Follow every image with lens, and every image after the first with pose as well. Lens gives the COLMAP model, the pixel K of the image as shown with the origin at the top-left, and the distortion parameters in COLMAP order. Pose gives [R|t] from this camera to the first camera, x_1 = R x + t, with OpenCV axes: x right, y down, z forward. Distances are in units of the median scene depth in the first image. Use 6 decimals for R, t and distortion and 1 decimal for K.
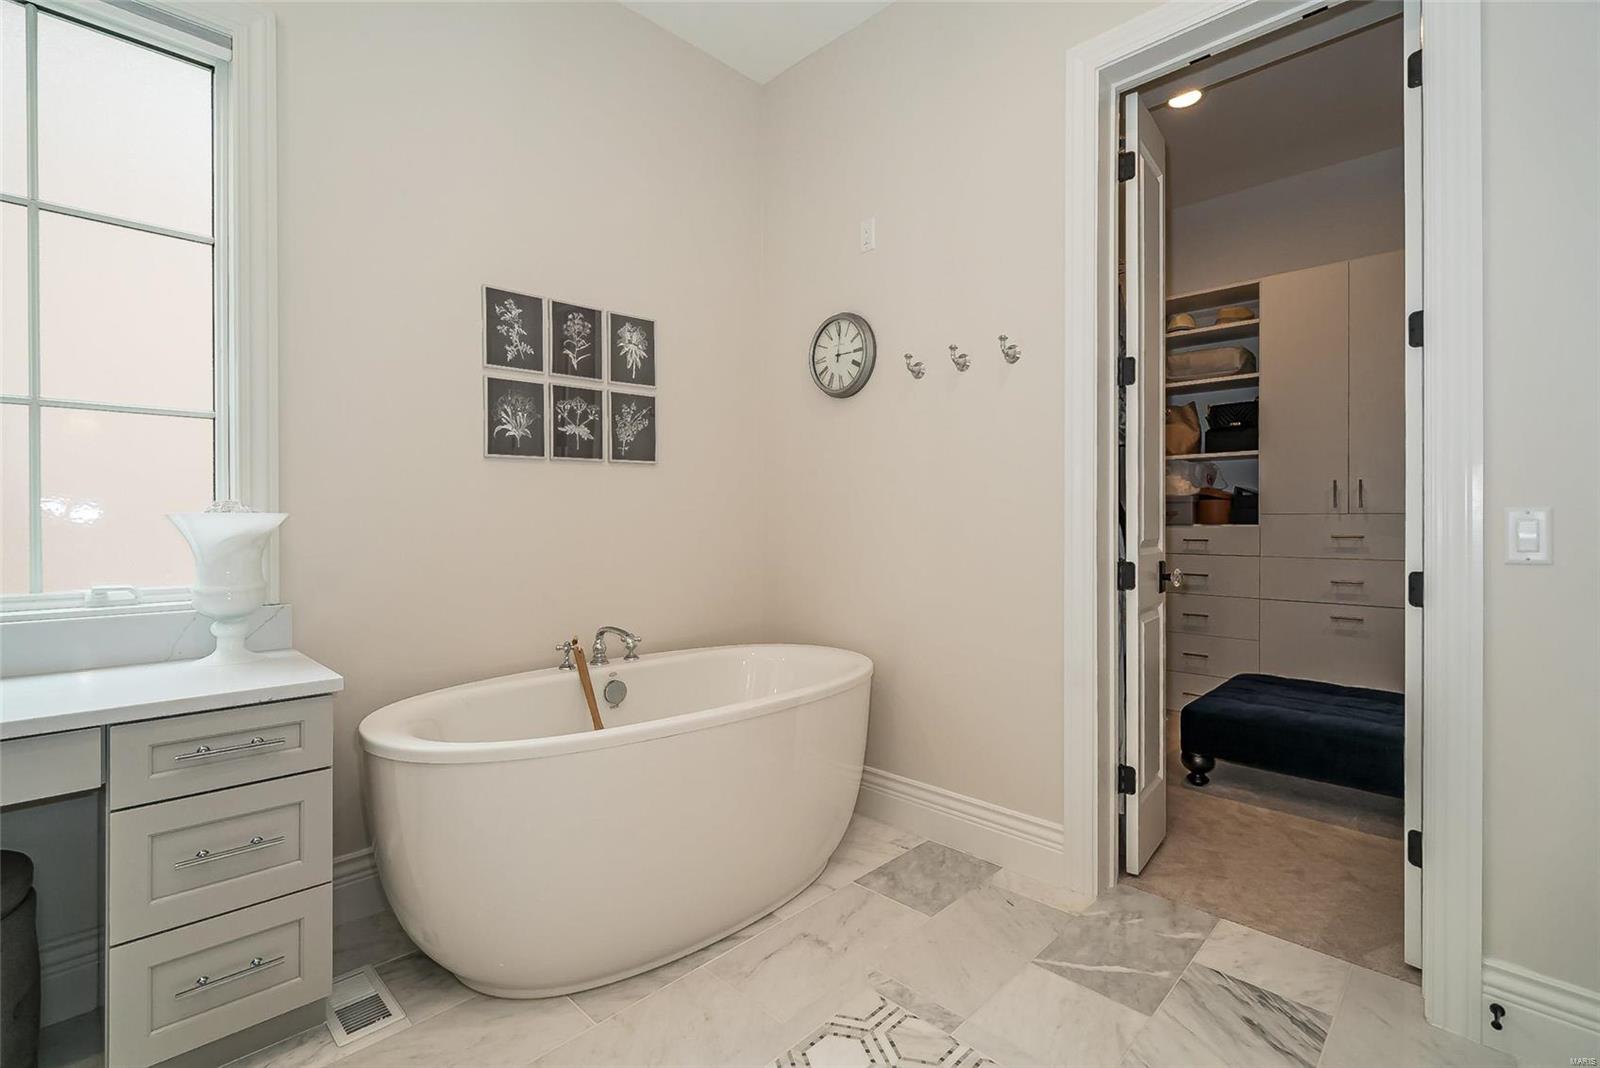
lens RADIAL K [[732.1, 0, 803.3], [0, 732.1, 526.9], [0, 0, 1]] dist [-0.002127, 0.000789]
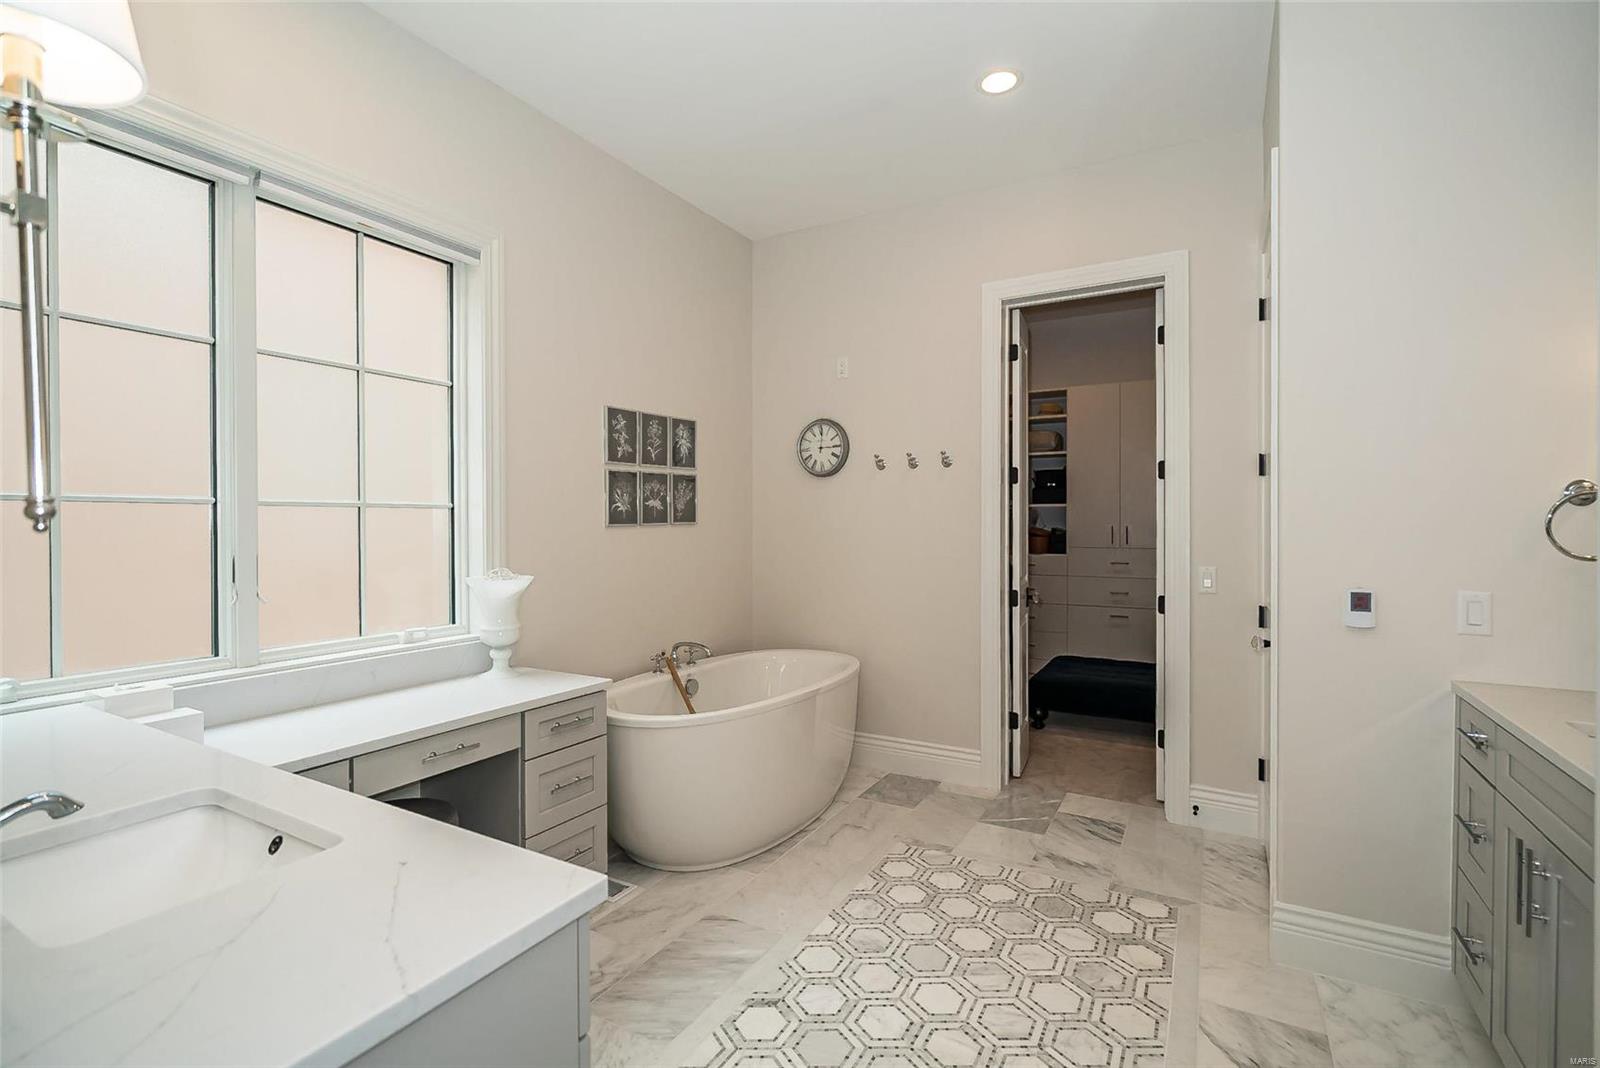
lens RADIAL K [[732.1, 0, 804.9], [0, 732.1, 536.9], [0, 0, 1]] dist [-0.002127, 0.000789]
pose [[0.967495, -0.005819, 0.252822, -0.421923], [0.003865, 0.999959, 0.008223, -0.085811], [-0.252859, -0.006978, 0.967478, -0.473497]]
